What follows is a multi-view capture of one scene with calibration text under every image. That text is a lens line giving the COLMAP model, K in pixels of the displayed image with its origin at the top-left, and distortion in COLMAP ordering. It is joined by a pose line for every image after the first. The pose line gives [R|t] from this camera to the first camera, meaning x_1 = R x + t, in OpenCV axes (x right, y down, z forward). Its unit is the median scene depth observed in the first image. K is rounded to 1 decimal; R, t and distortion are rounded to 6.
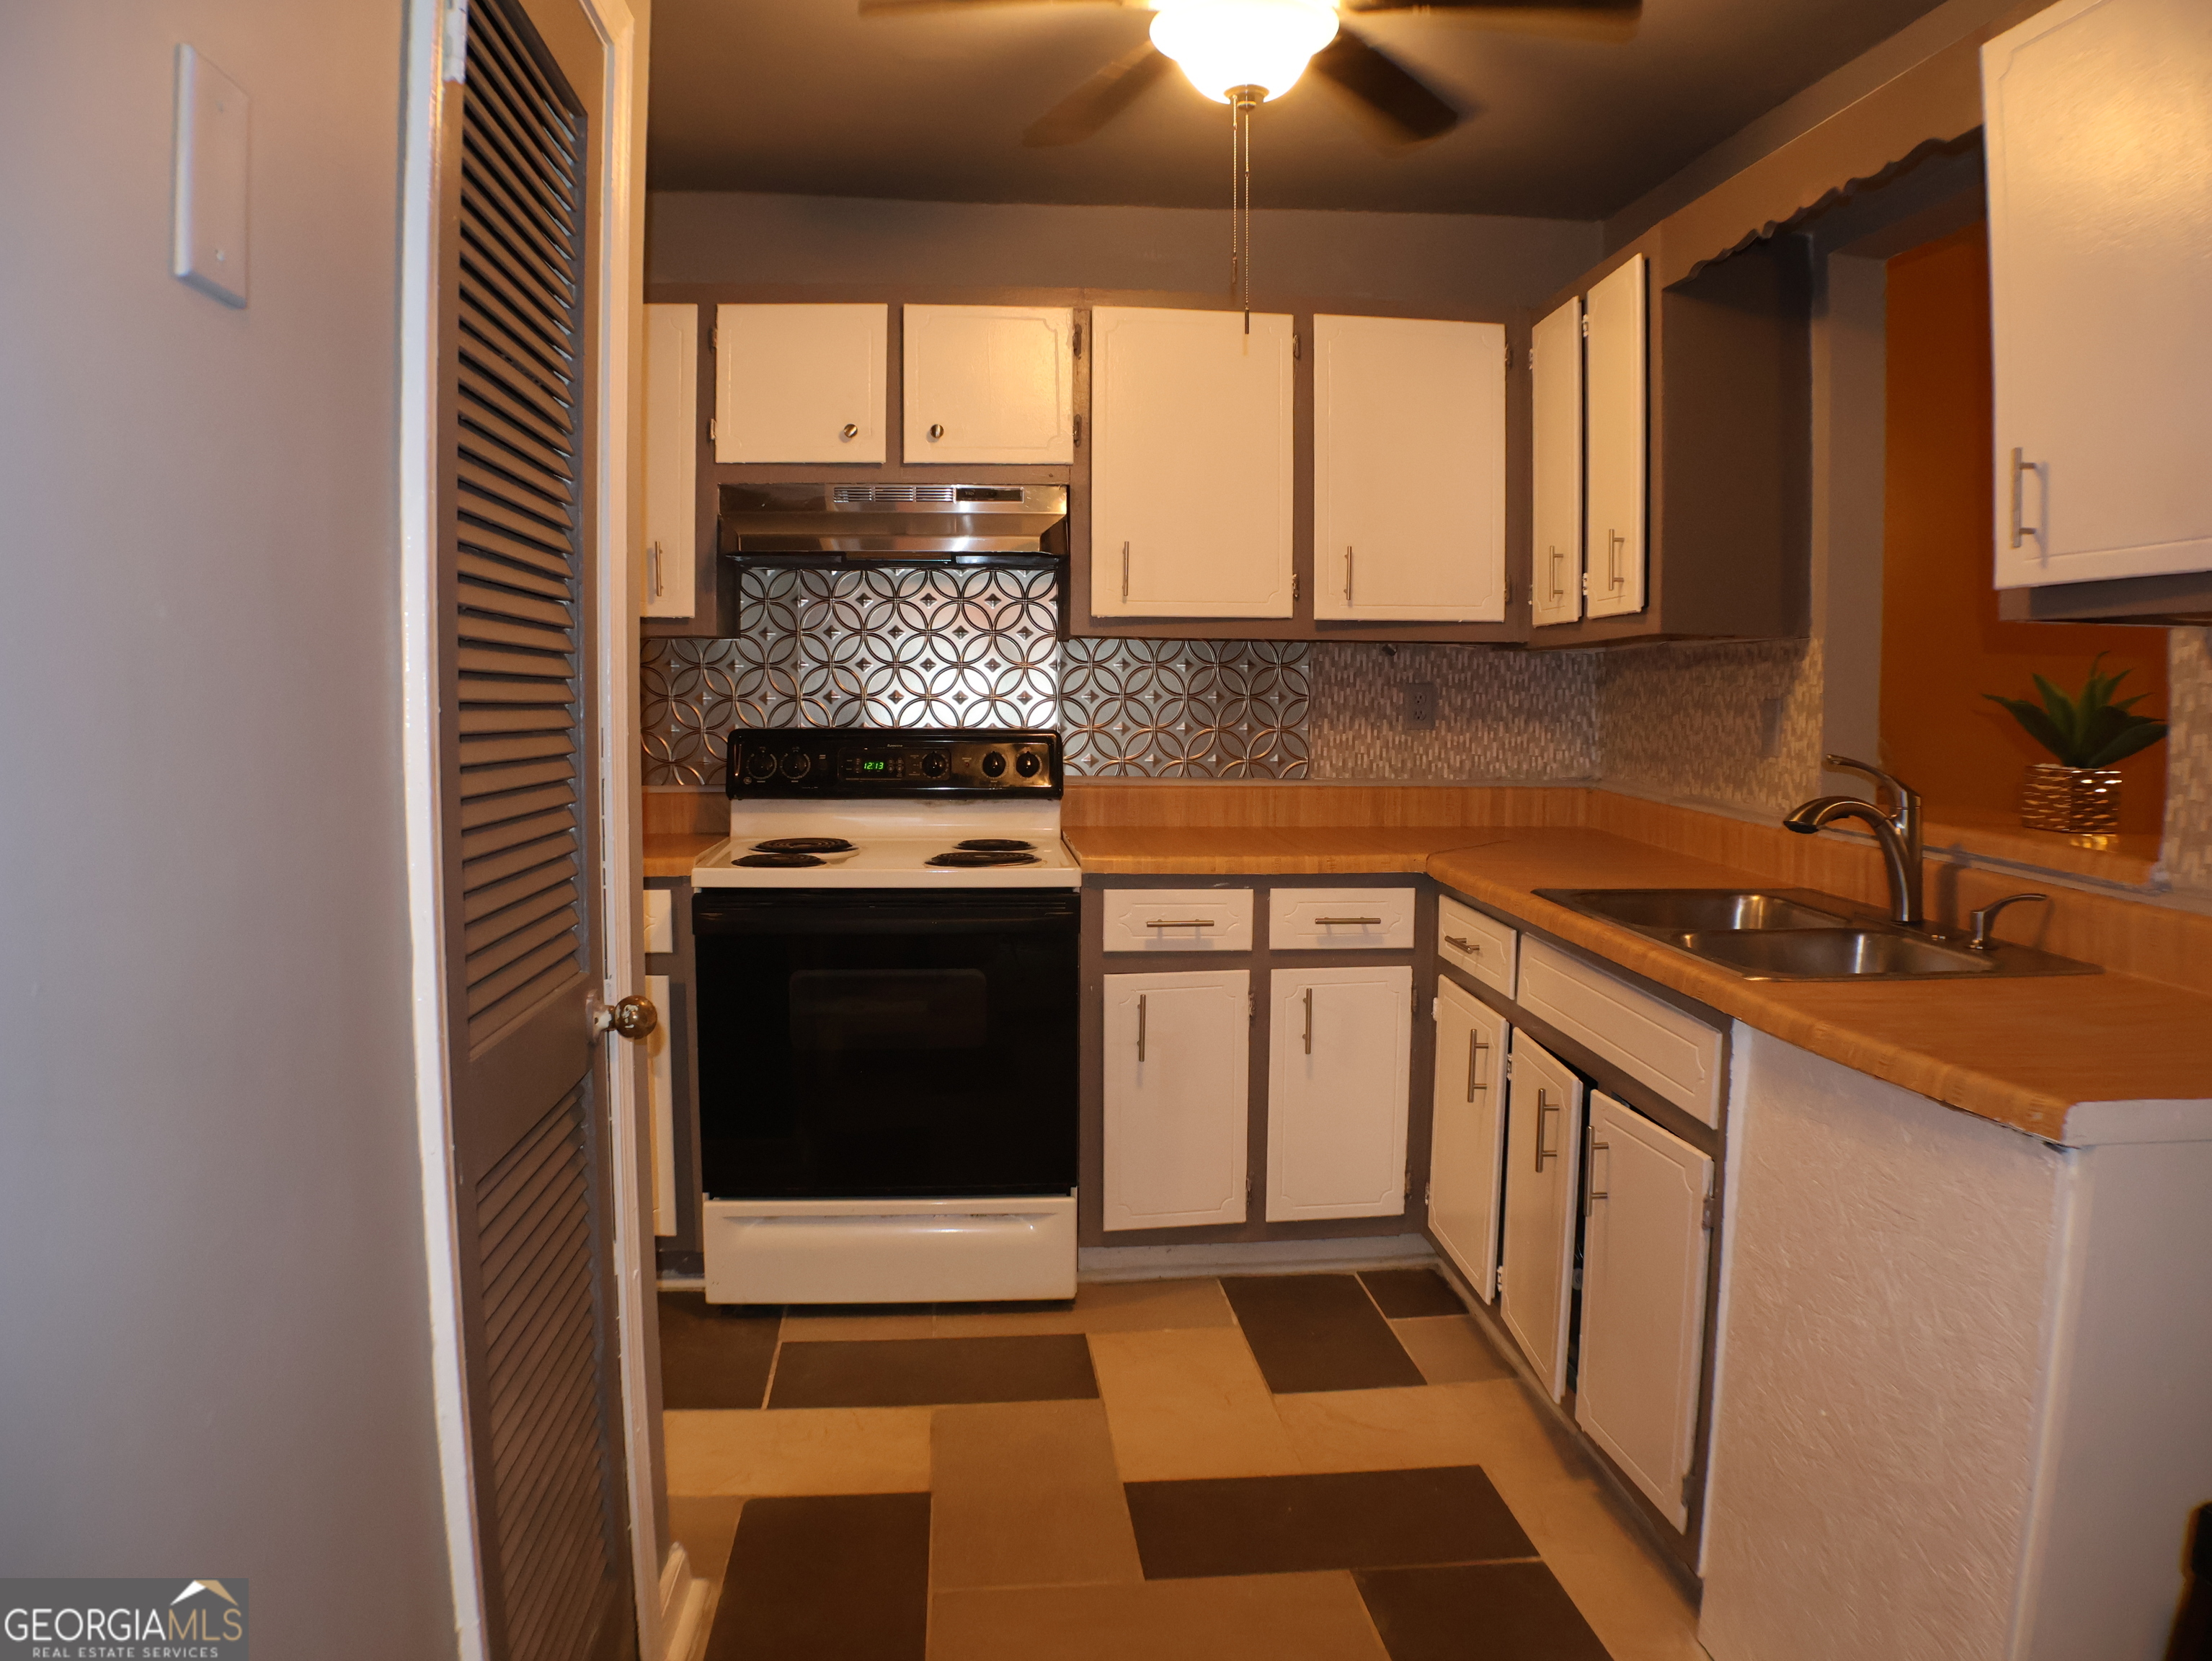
lens RADIAL K [[1647.4, 0, 1110.4], [0, 1647.4, 799.1], [0, 0, 1]] dist [-0.143279, 0.026349]
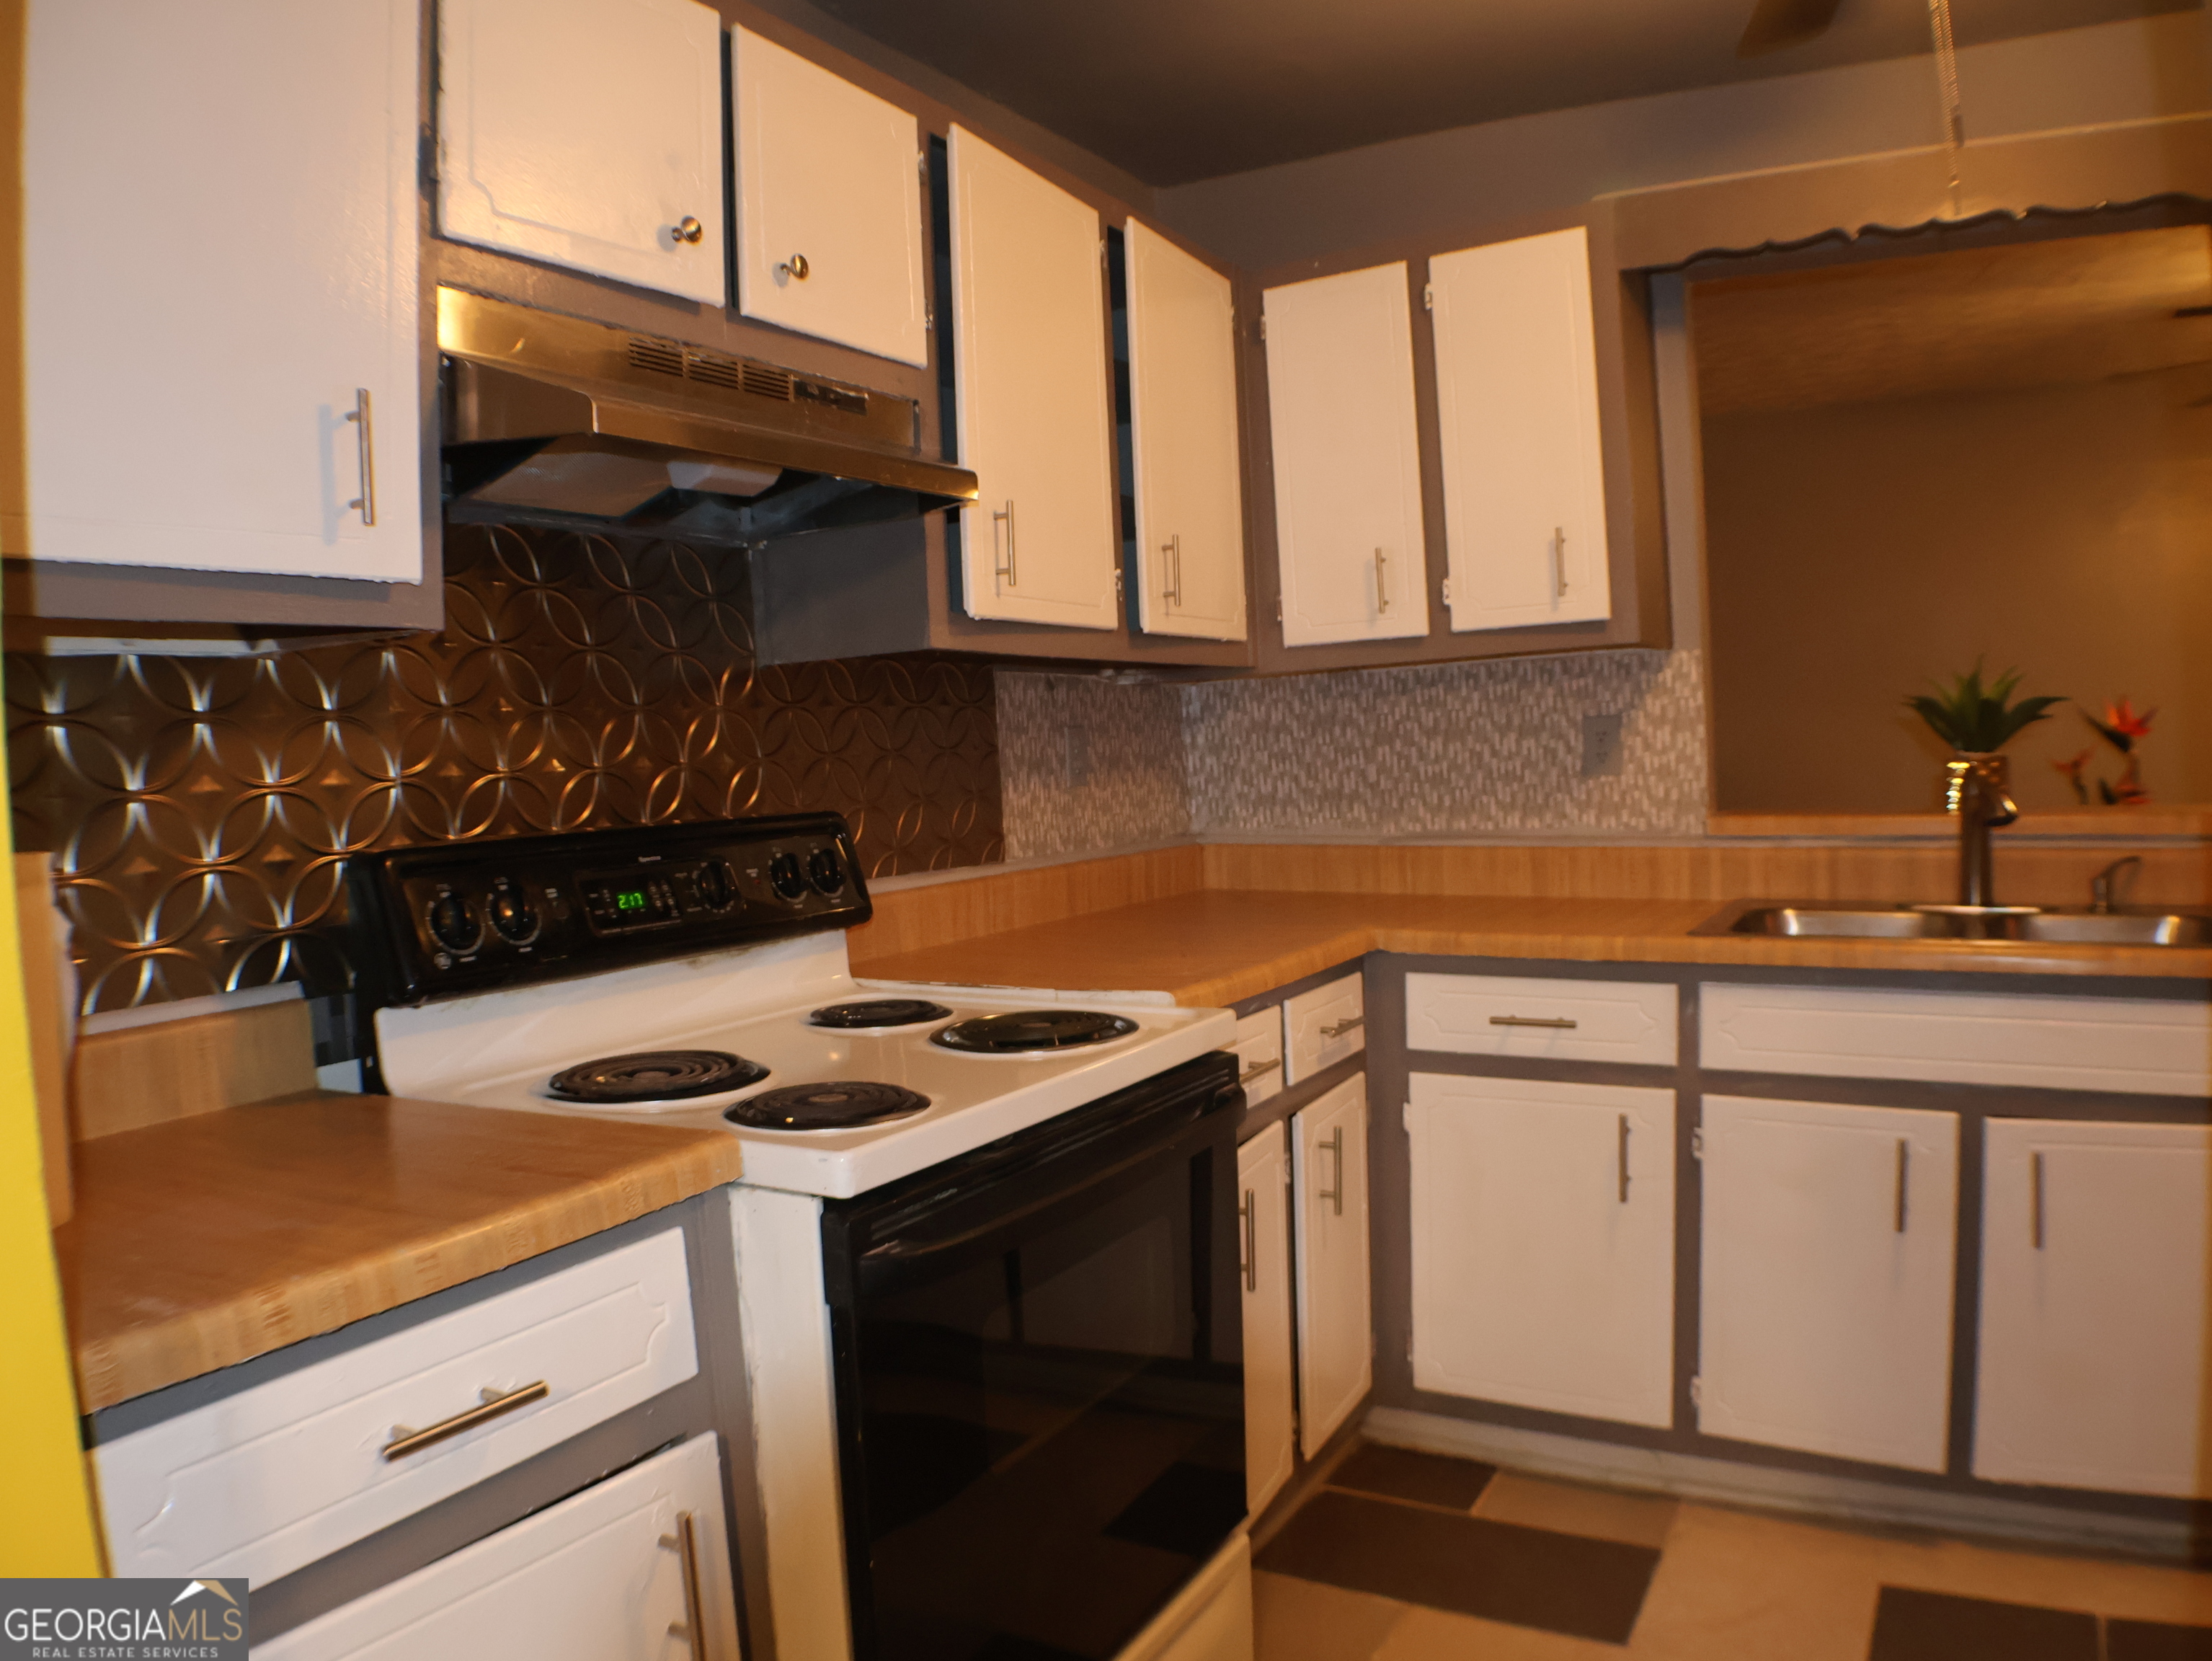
lens RADIAL K [[1629.4, 0, 1106.0], [0, 1629.4, 830.5], [0, 0, 1]] dist [-0.137384, 0.007757]
pose [[0.569982, -0.072425, 0.818459, -0.497474], [0.106090, 0.994257, 0.014099, -0.035575], [-0.814779, 0.078794, 0.574392, 0.631504]]
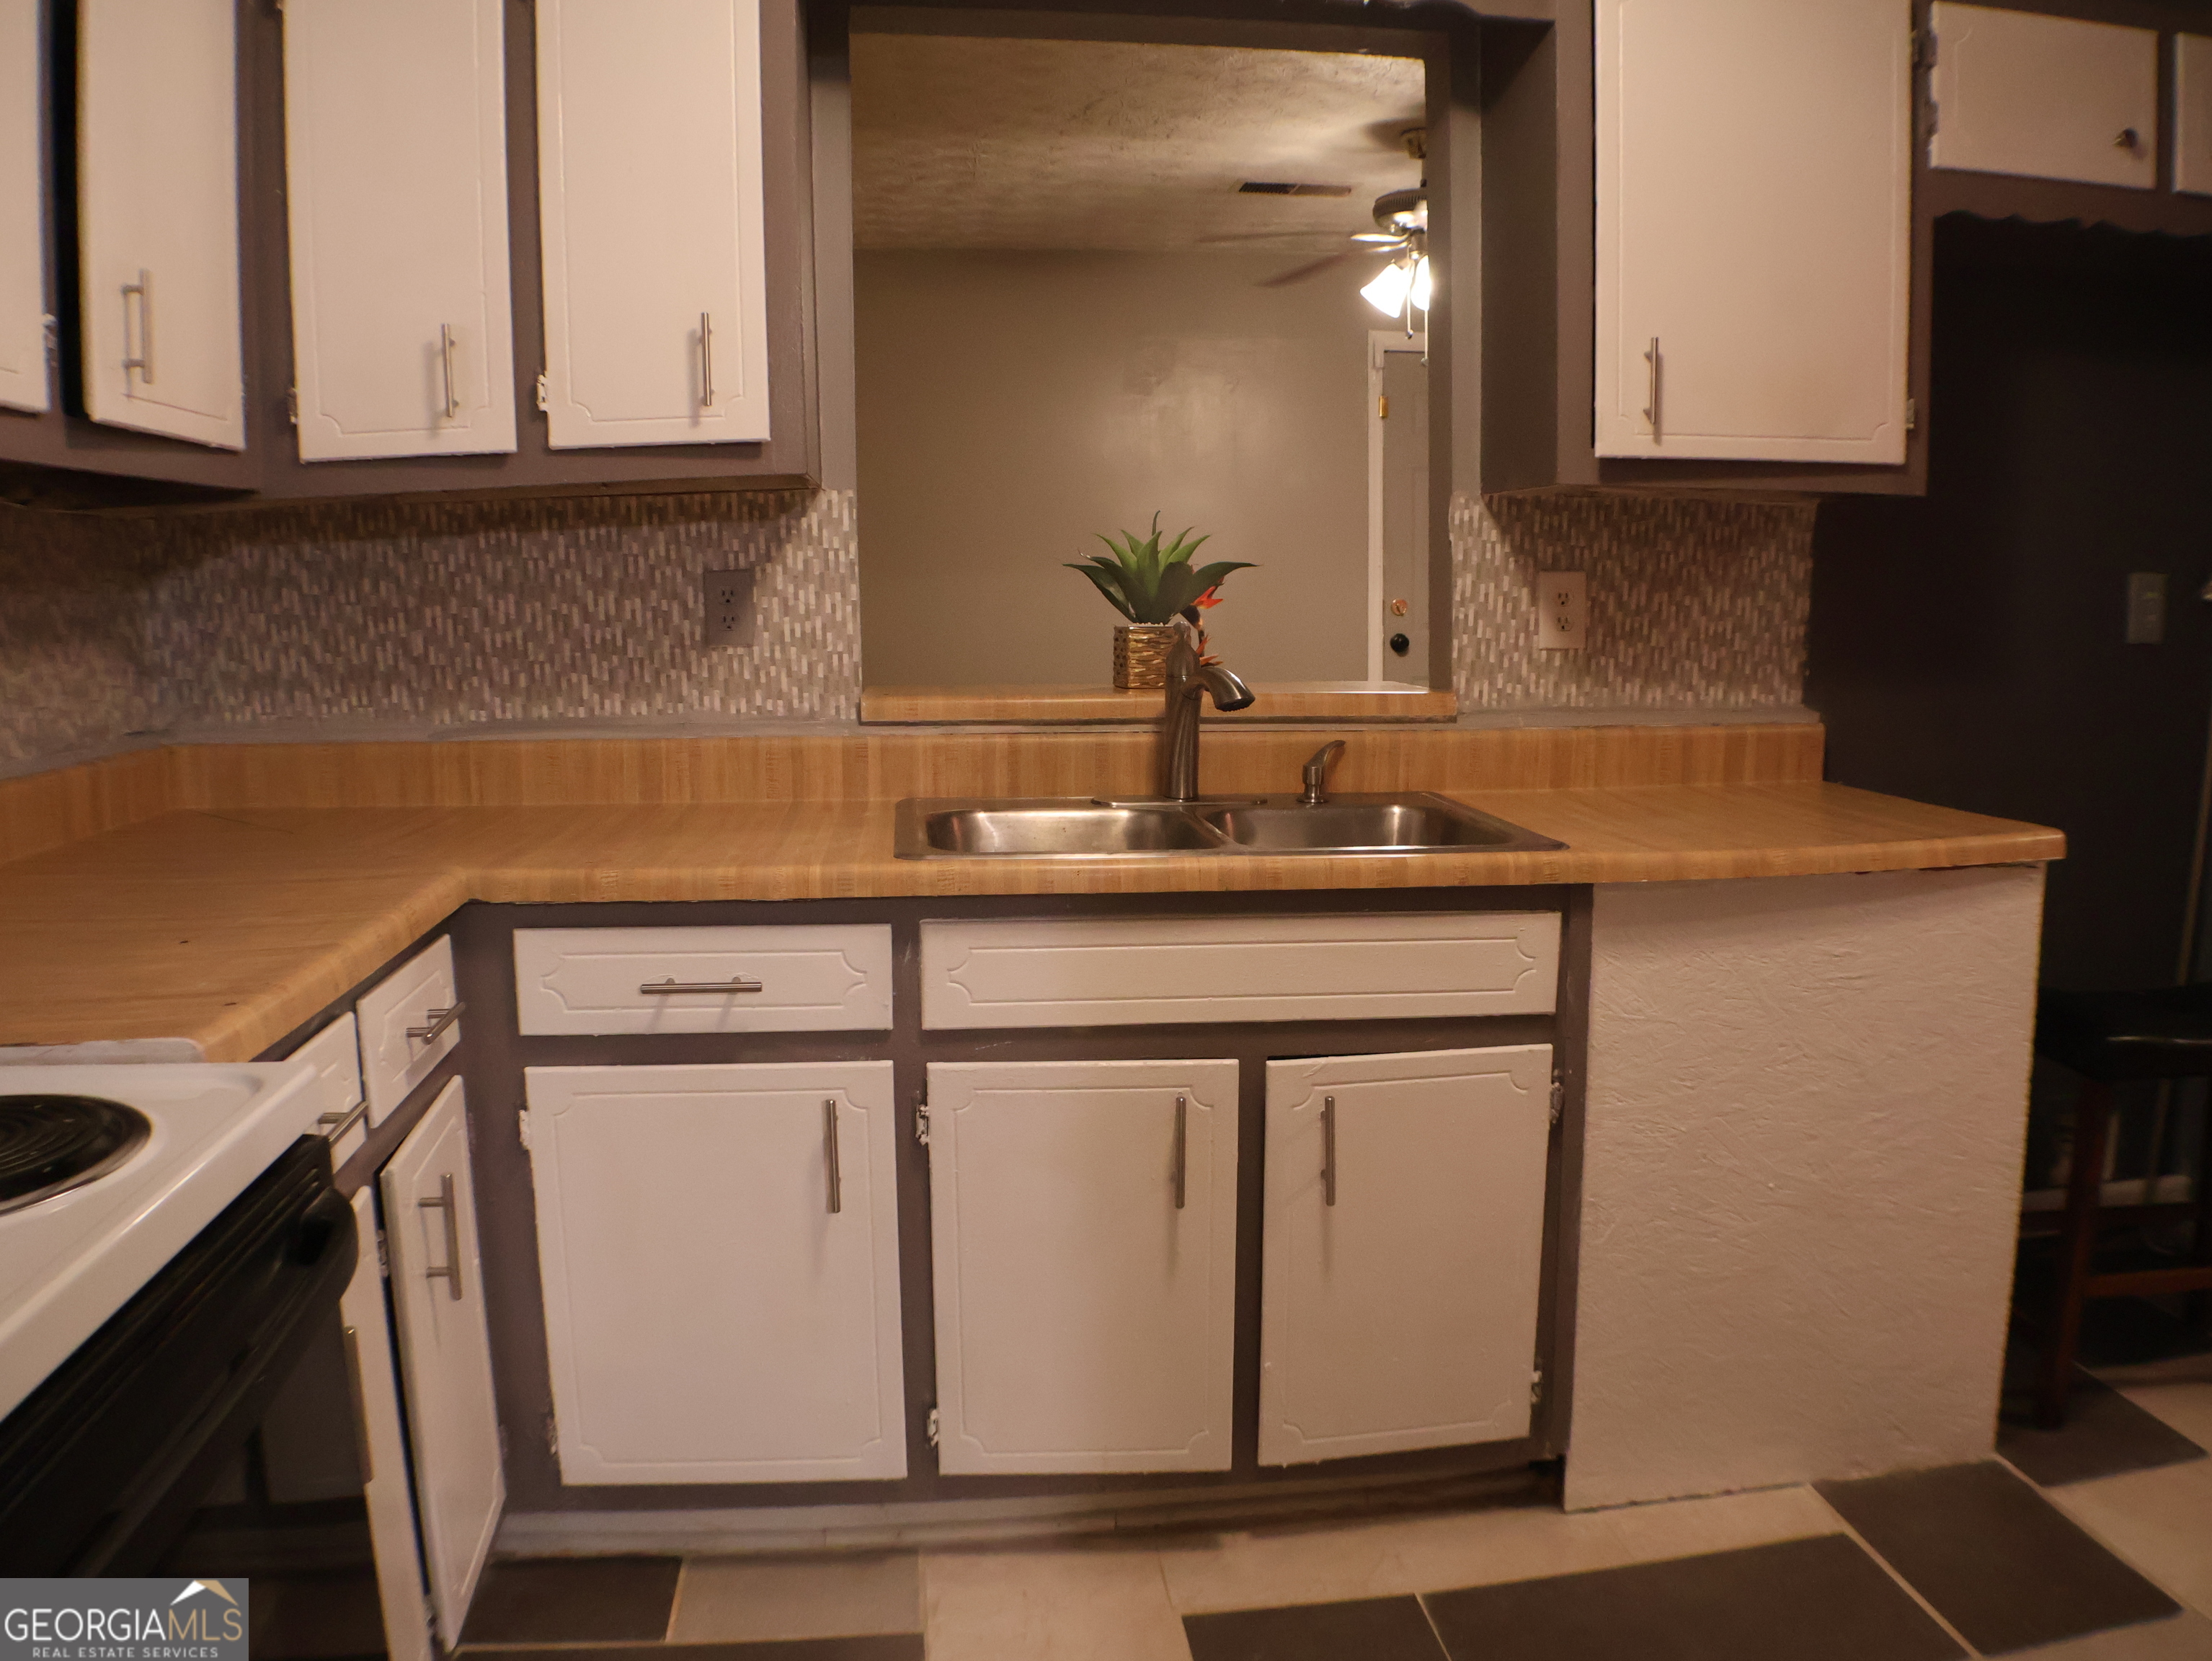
lens RADIAL K [[1629.4, 0, 1106.0], [0, 1629.4, 830.5], [0, 0, 1]] dist [-0.137384, 0.007757]
pose [[-0.023188, -0.159721, 0.986890, -0.321983], [0.084055, 0.983349, 0.161122, -0.044654], [-0.996191, 0.086689, -0.009377, 0.764832]]
